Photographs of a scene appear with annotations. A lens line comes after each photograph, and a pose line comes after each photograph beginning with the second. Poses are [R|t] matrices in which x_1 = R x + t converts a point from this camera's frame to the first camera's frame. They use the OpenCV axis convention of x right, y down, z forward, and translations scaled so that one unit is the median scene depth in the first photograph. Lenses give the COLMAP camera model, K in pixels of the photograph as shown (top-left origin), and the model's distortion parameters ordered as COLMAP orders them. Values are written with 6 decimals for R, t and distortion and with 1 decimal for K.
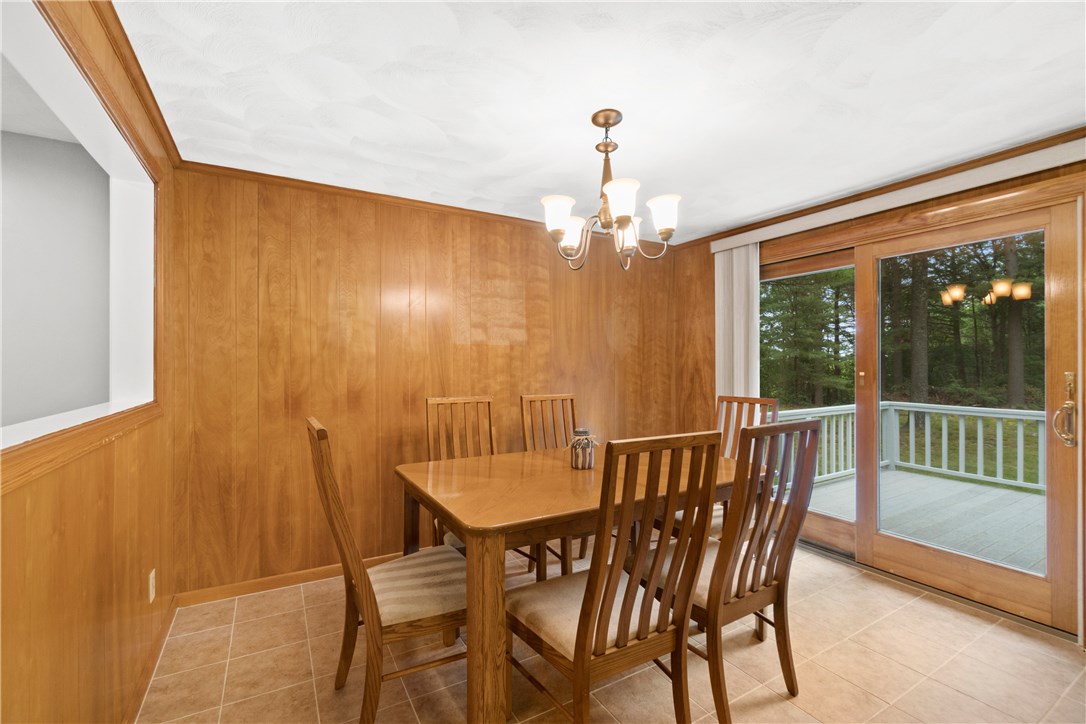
lens RADIAL K [[469.8, 0, 542.5], [0, 469.8, 366.7], [0, 0, 1]] dist [-0.004735, 0.001122]
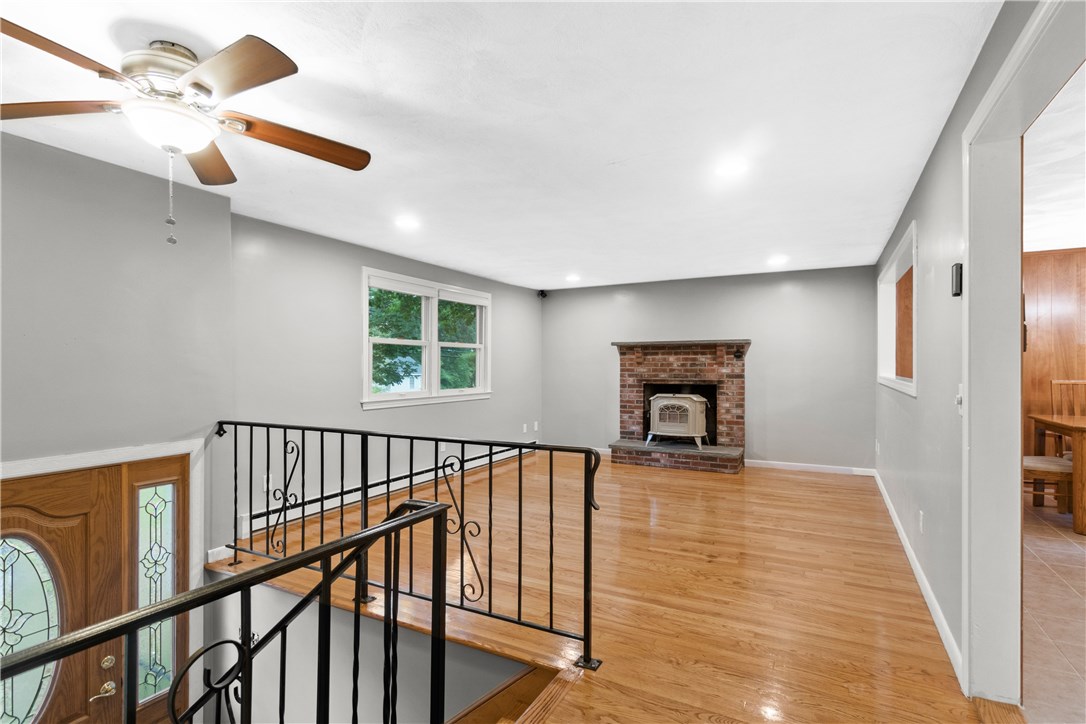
lens RADIAL K [[547.7, 0, 542.8], [0, 547.7, 368.8], [0, 0, 1]] dist [0.004951, 0.000701]
pose [[0.536830, 0.002220, -0.843688, 0.357626], [-0.000685, 0.999997, 0.002195, 0.023862], [0.843690, -0.000601, 0.536830, -1.294820]]
